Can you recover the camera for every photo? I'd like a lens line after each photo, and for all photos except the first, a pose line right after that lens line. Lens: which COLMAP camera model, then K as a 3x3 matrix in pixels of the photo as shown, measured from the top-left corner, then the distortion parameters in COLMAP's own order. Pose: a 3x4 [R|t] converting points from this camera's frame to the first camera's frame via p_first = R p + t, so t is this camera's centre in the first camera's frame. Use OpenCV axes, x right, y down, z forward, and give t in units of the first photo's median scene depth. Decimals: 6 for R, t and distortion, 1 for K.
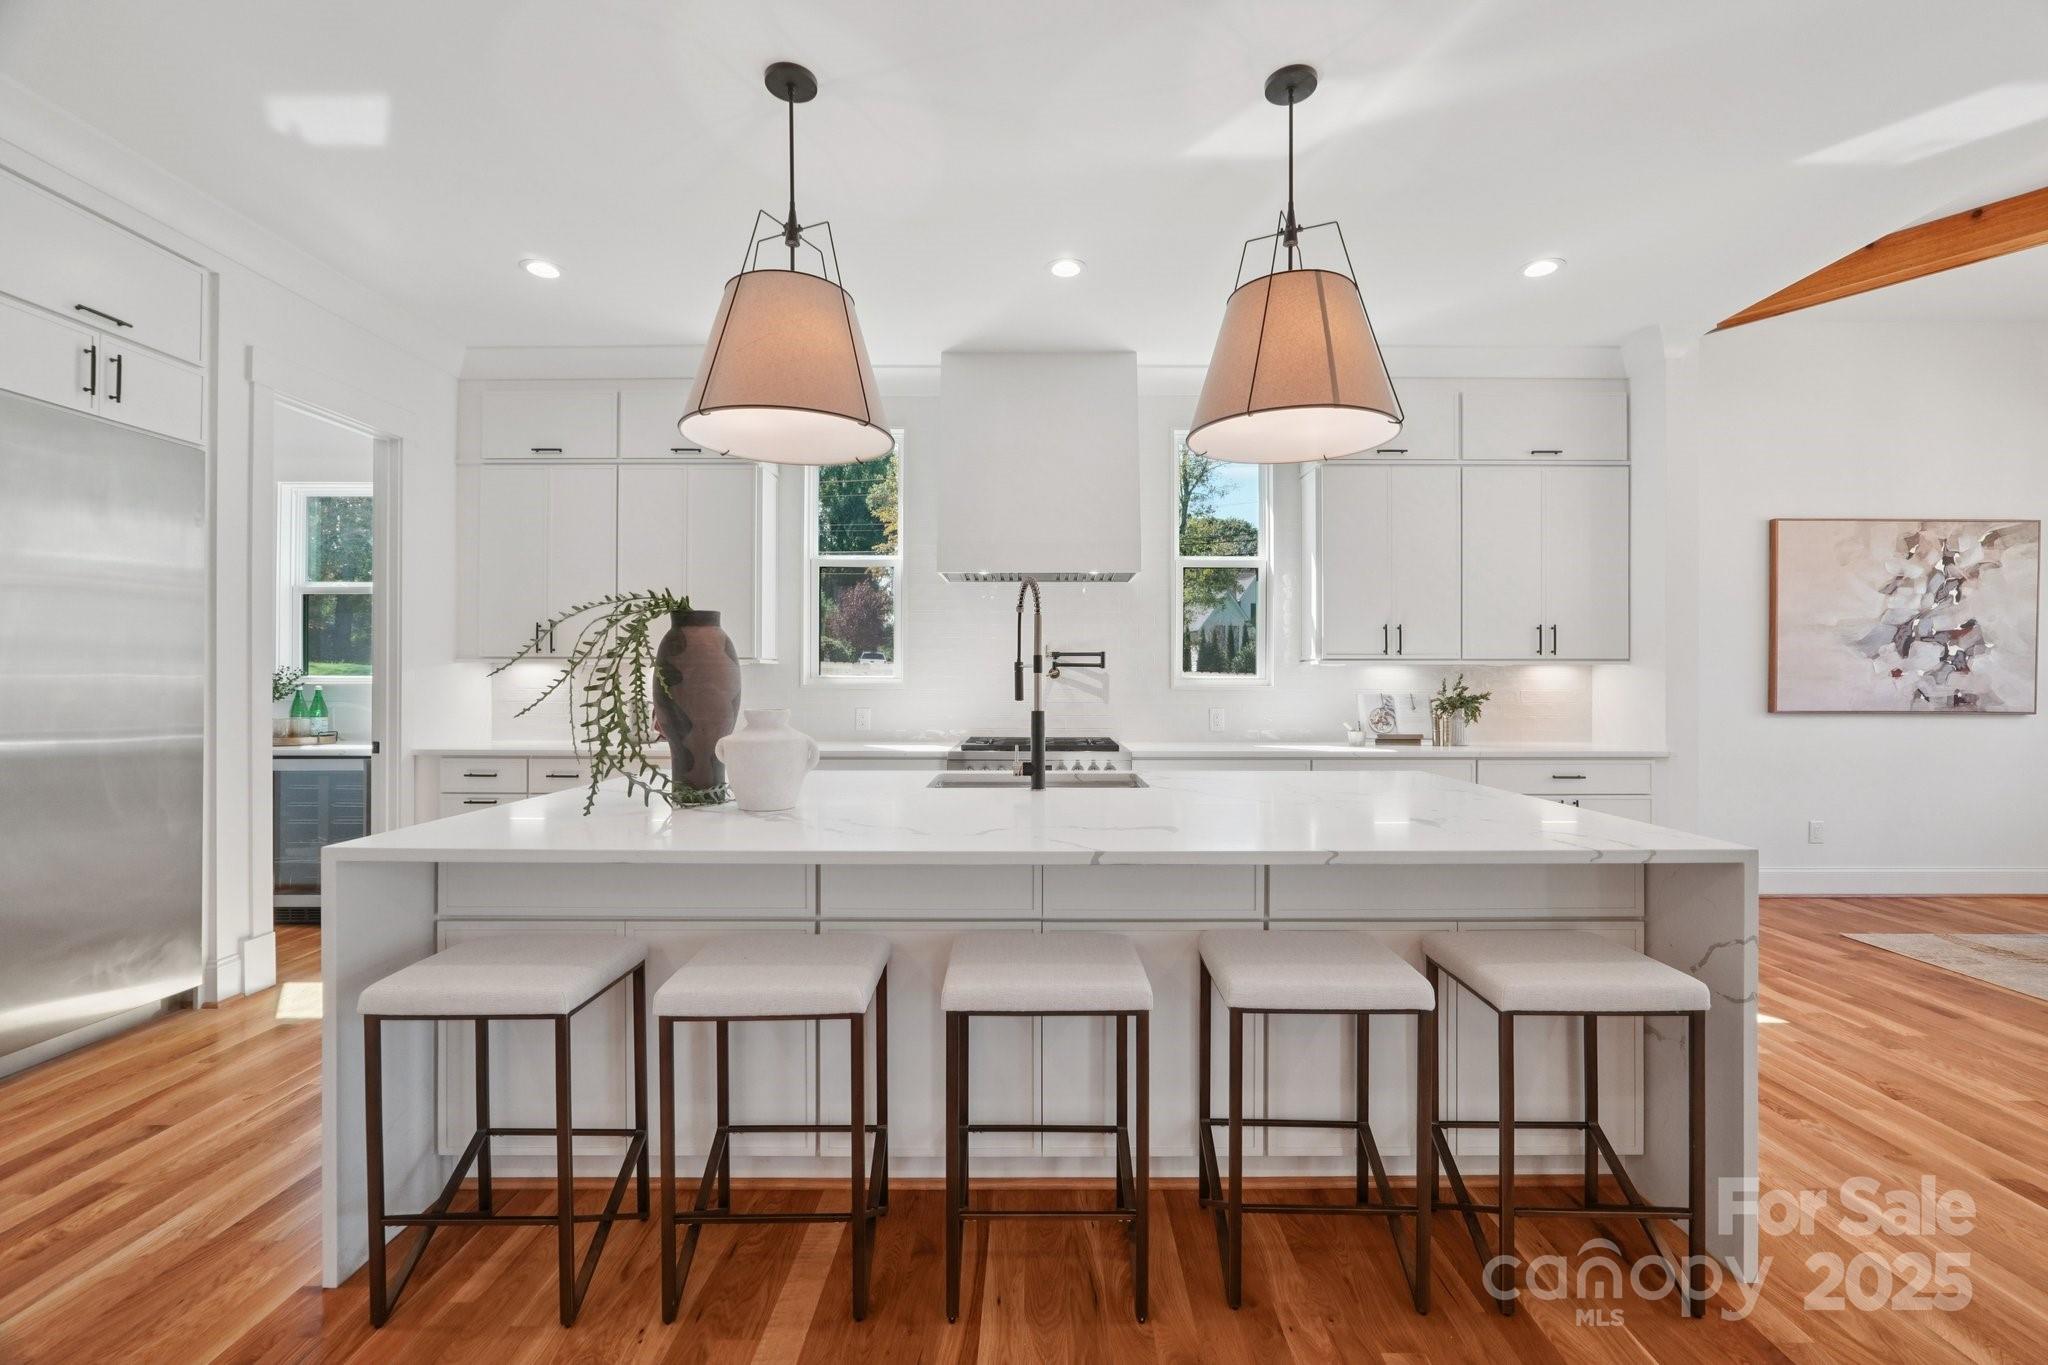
lens RADIAL K [[861.7, 0, 1031.5], [0, 861.7, 682.5], [0, 0, 1]] dist [-0.012130, 0.003097]
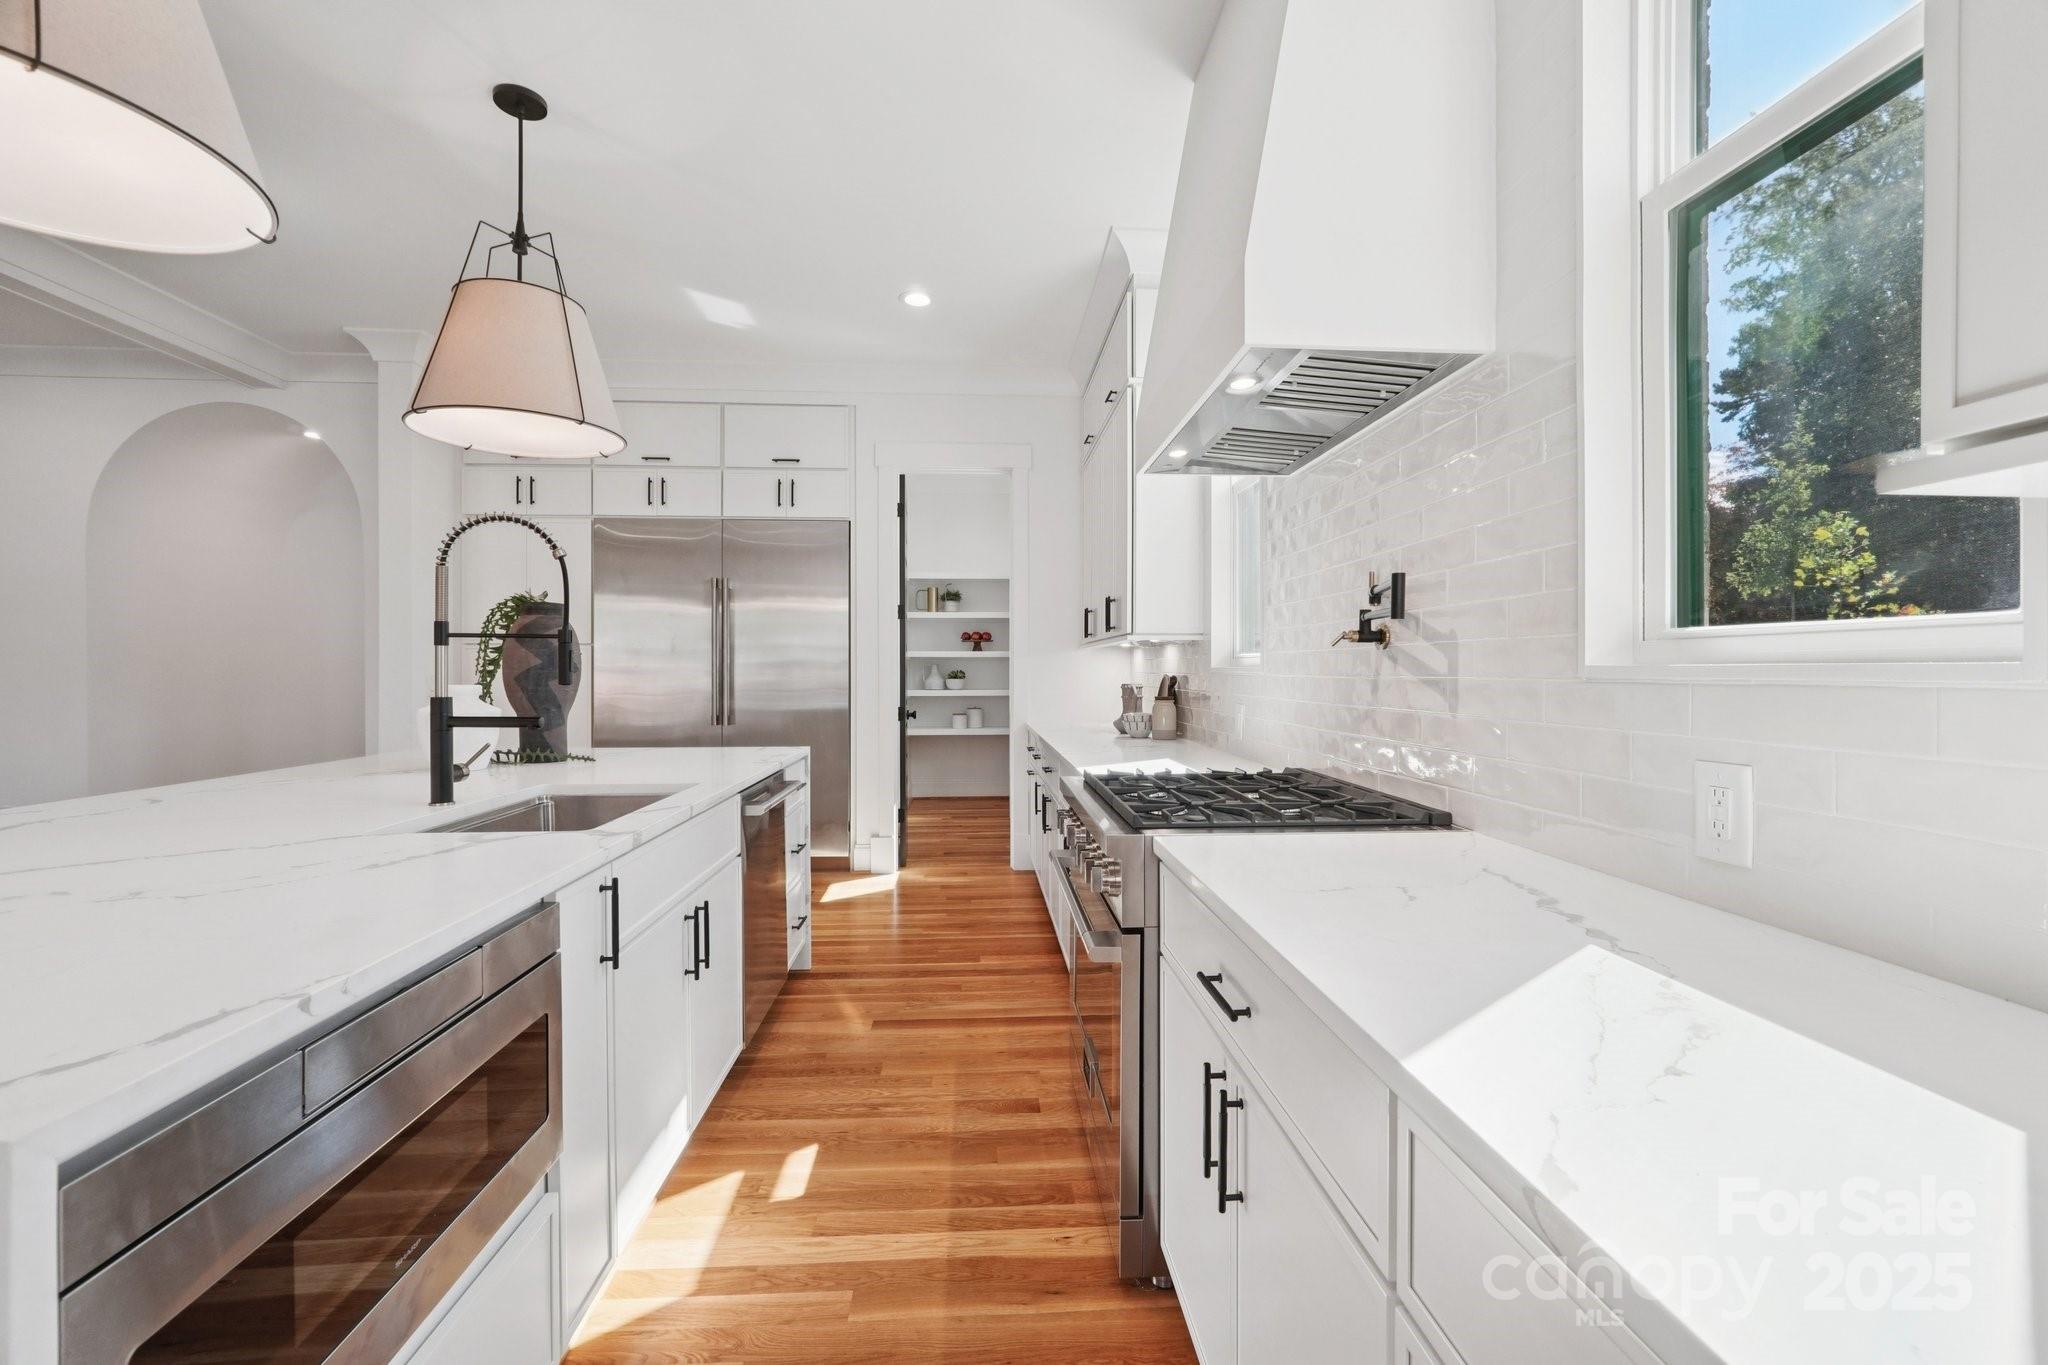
lens RADIAL K [[861.7, 0, 1028.5], [0, 861.7, 681.2], [0, 0, 1]] dist [-0.012130, 0.003097]
pose [[0.070447, 0.010182, -0.997464, 0.458559], [-0.001171, 0.999948, 0.010125, 0.007123], [0.997515, 0.000454, 0.070455, 0.852999]]
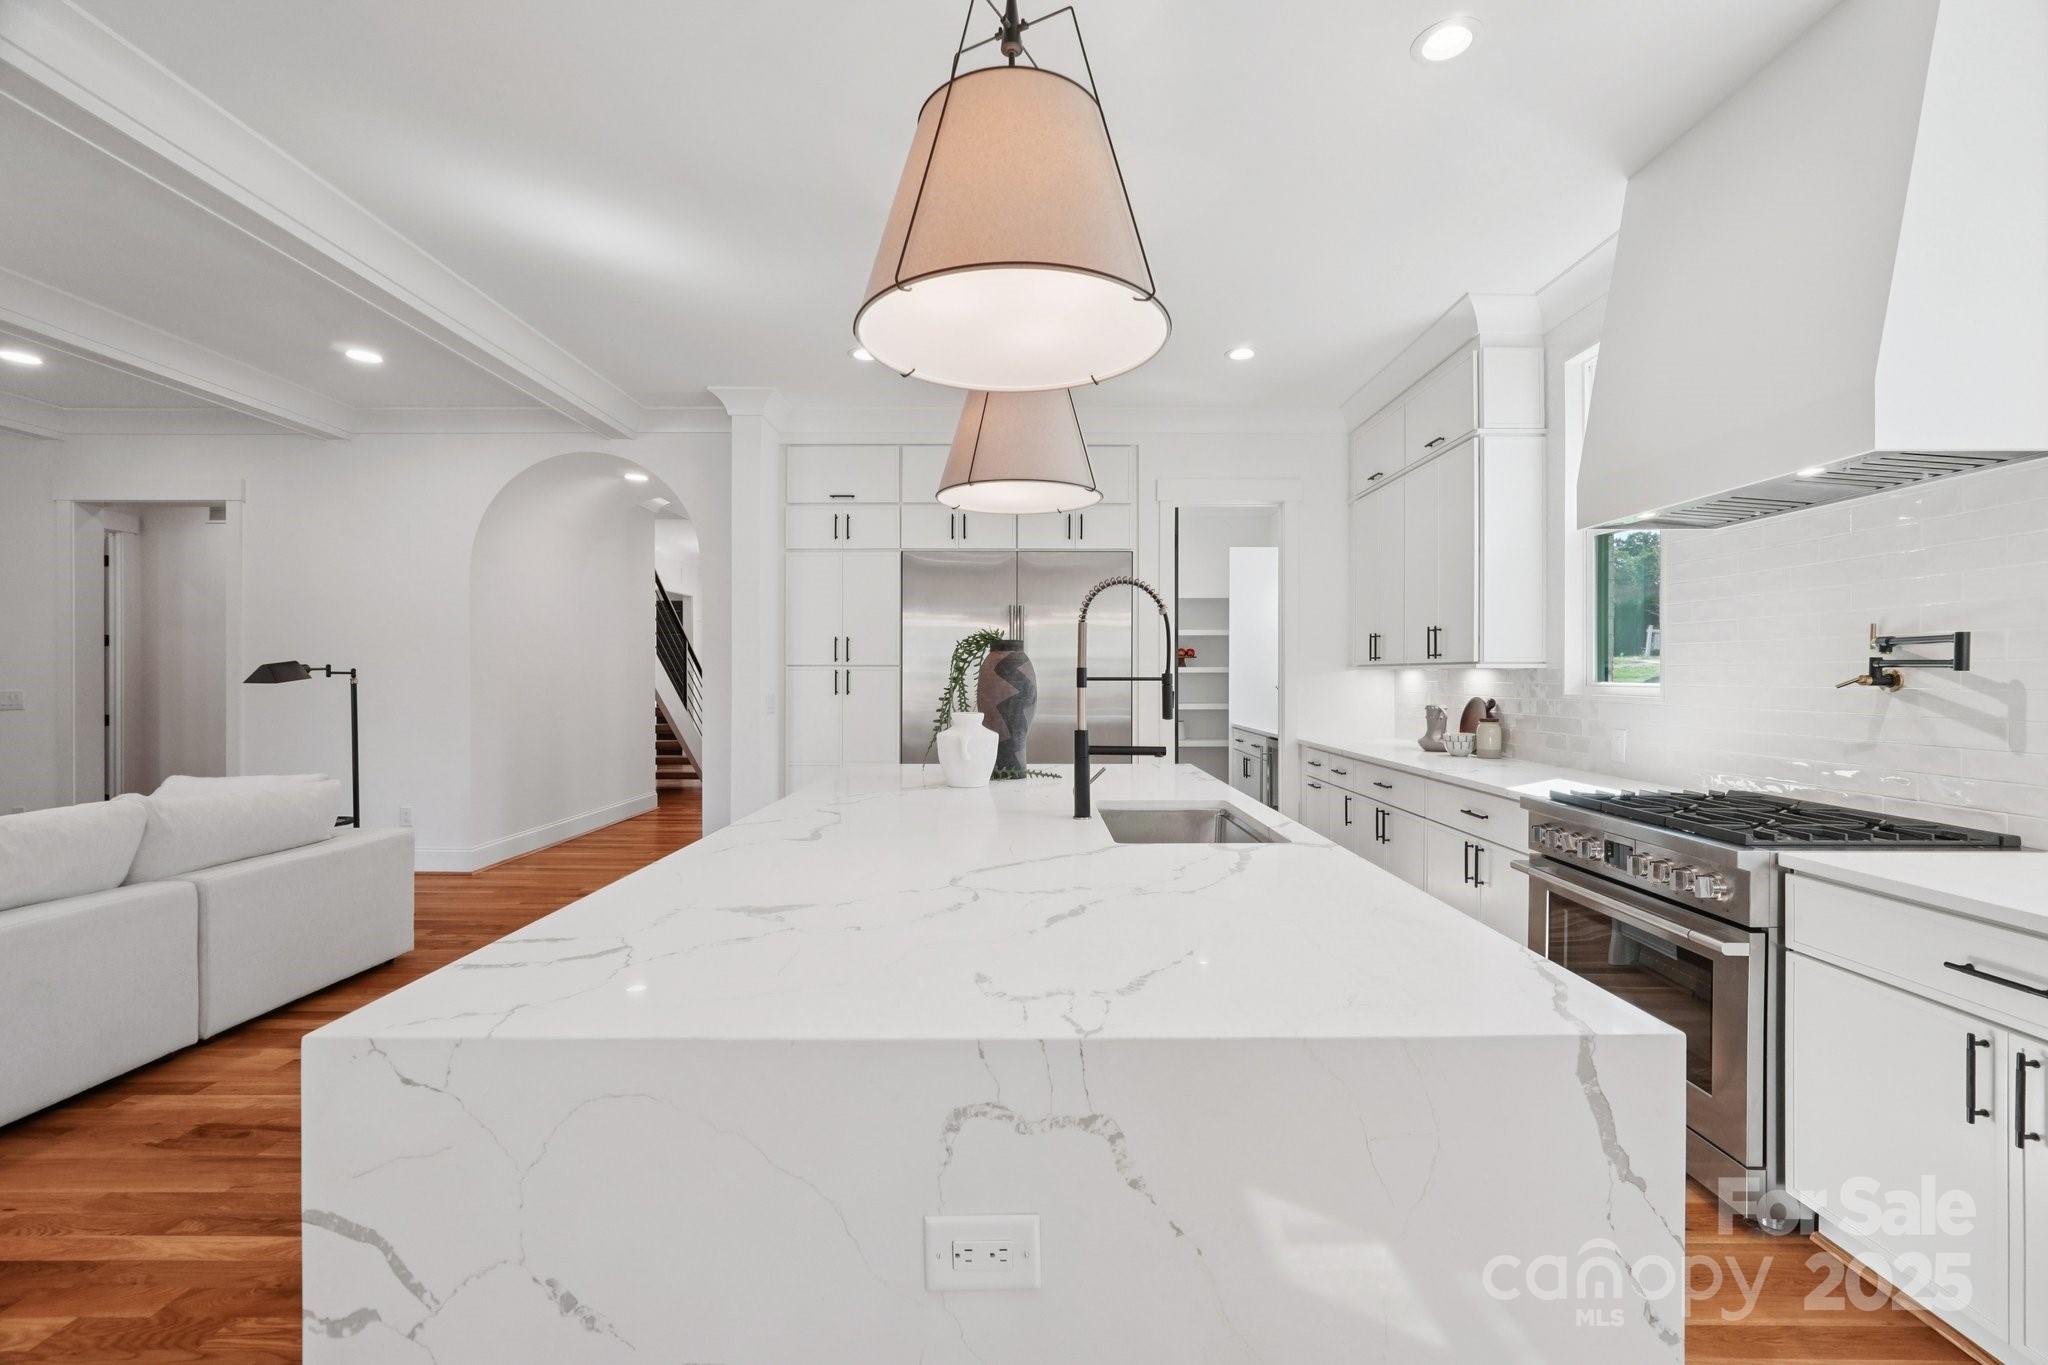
lens RADIAL K [[861.7, 0, 1029.9], [0, 861.7, 677.7], [0, 0, 1]] dist [-0.012130, 0.003097]
pose [[0.002129, 0.000423, -0.999998, 0.535206], [-0.002235, 0.999997, 0.000418, -0.012440], [0.999995, 0.002234, 0.002130, 0.553355]]
